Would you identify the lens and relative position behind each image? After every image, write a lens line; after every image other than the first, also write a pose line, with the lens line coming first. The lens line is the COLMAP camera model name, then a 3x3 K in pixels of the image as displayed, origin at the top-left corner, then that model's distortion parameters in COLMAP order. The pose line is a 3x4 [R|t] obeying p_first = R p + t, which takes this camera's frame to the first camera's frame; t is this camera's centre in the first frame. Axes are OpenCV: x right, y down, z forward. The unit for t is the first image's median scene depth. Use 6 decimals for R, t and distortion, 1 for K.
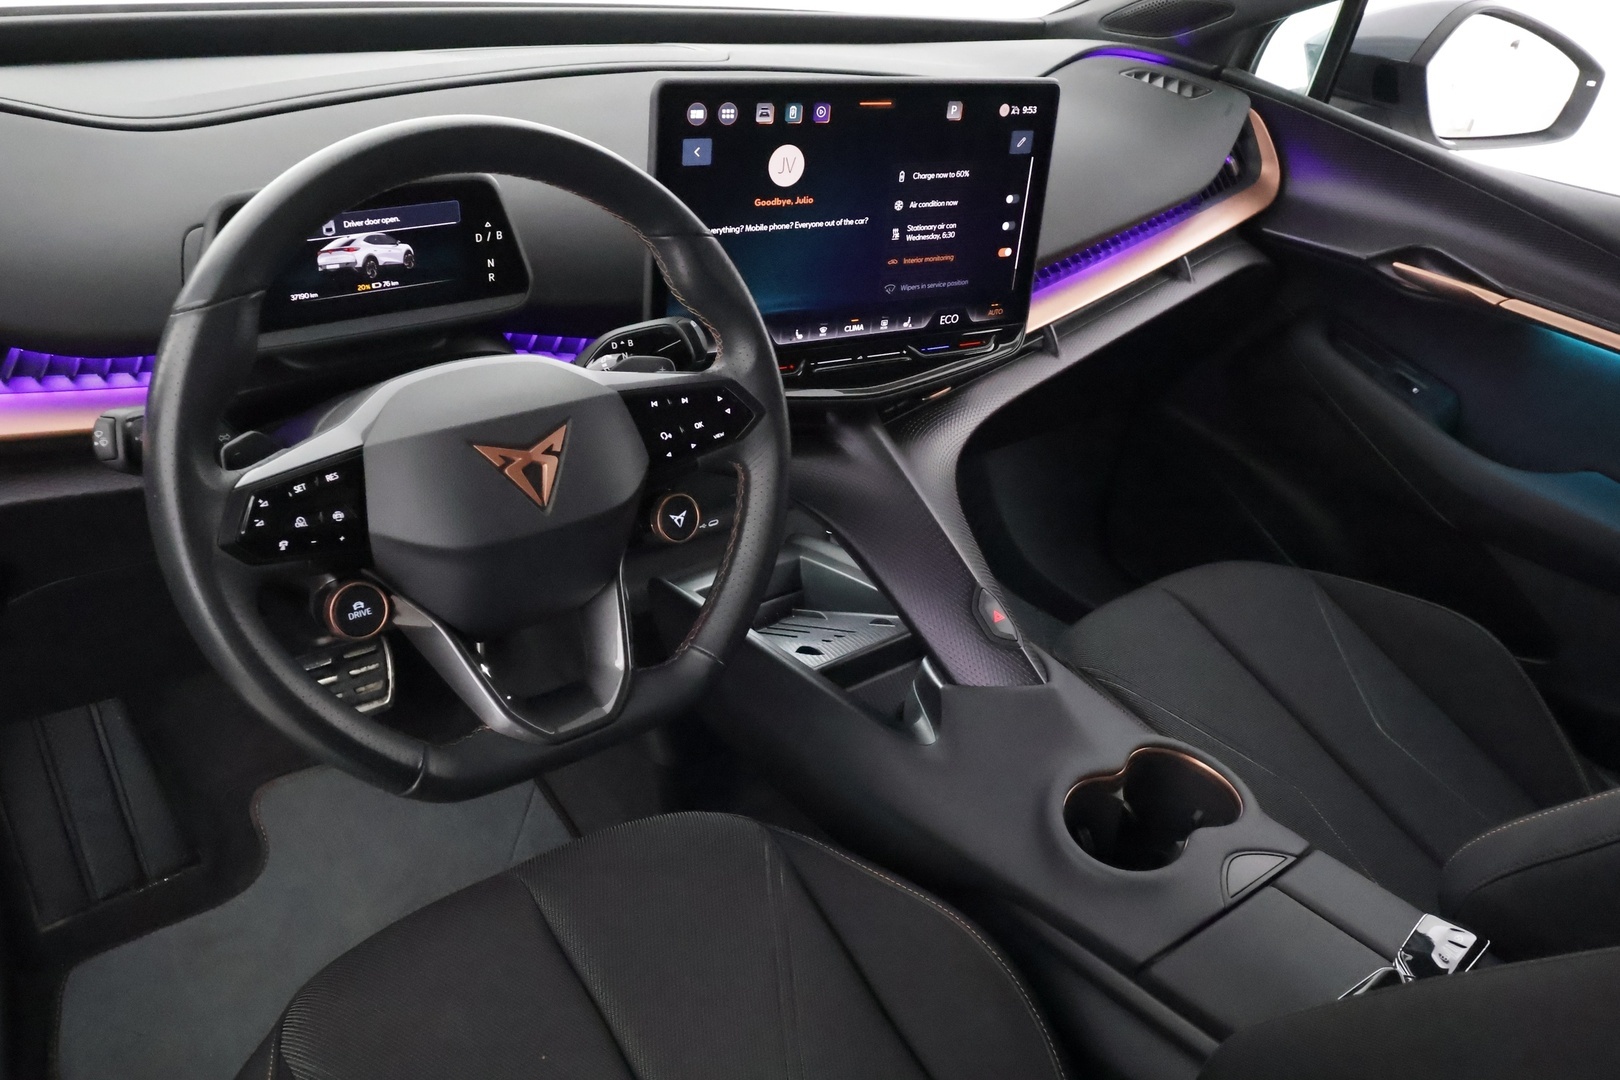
lens RADIAL K [[1249.2, 0, 795.6], [0, 1249.2, 544.2], [0, 0, 1]] dist [-0.004906, -0.001876]
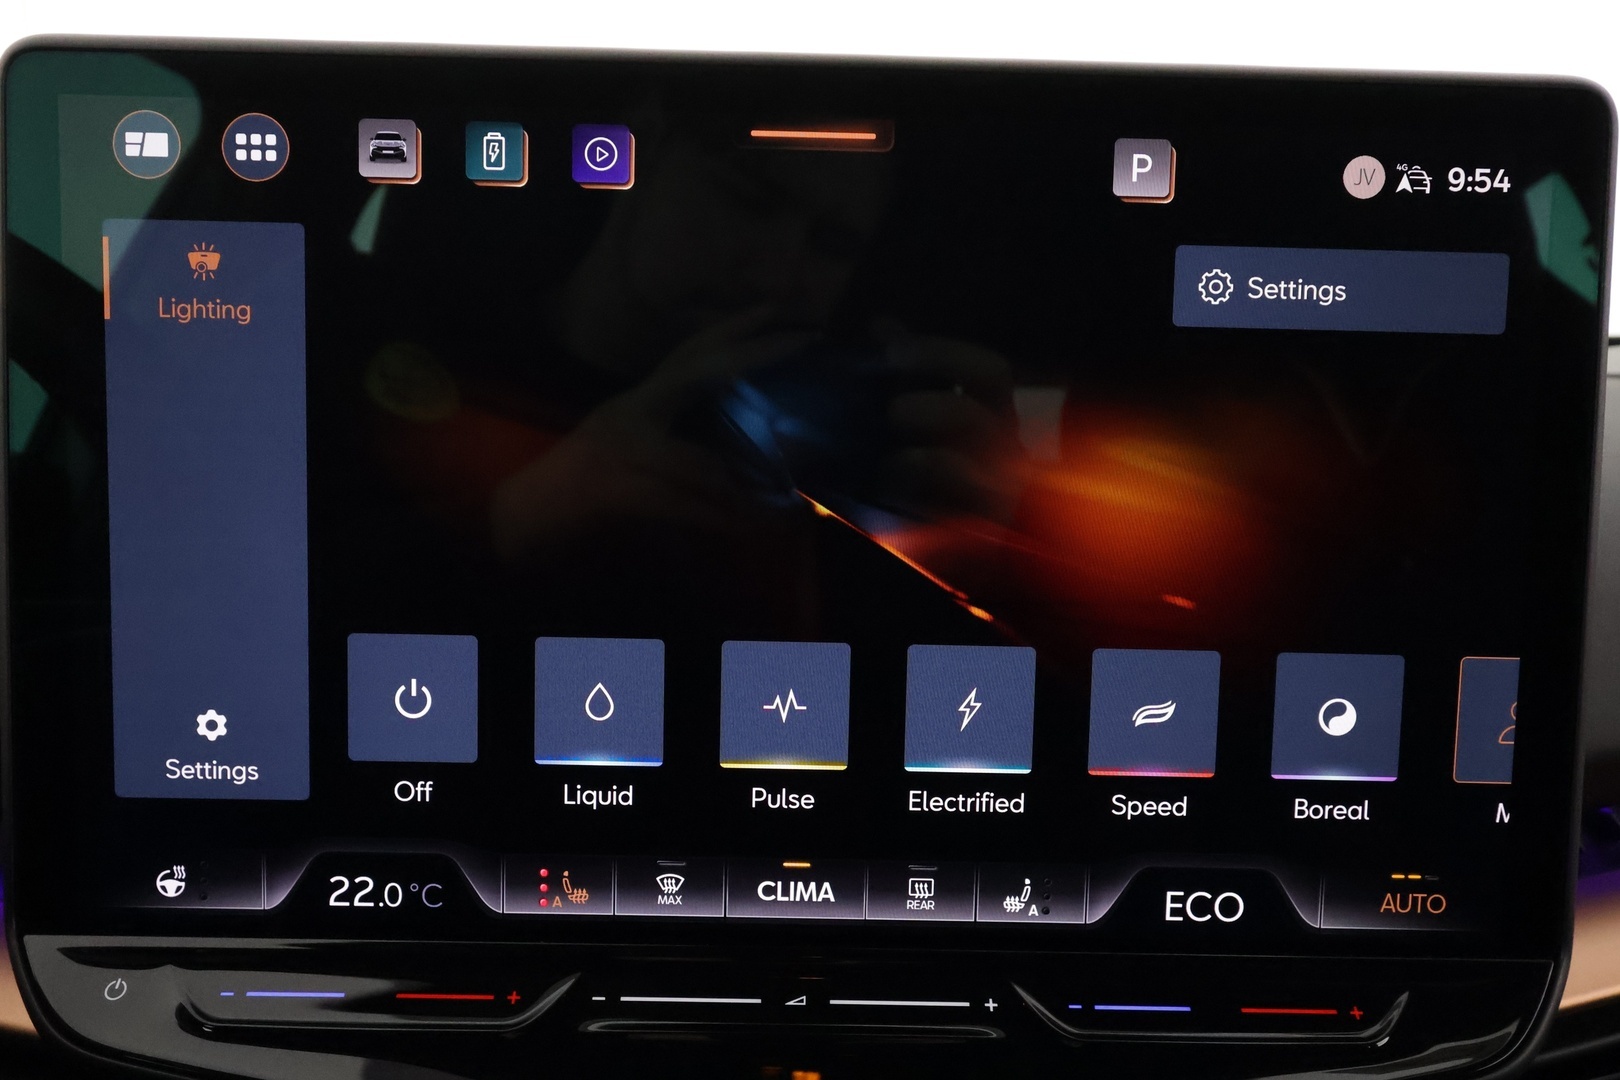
lens RADIAL K [[1248.9, 0, 788.4], [0, 1248.9, 537.1], [0, 0, 1]] dist [-0.003807, -0.001450]
pose [[0.866351, -0.010221, -0.499331, 0.192603], [-0.194841, 0.913653, -0.356757, -0.145692], [0.459862, 0.406367, 0.789553, 0.742683]]
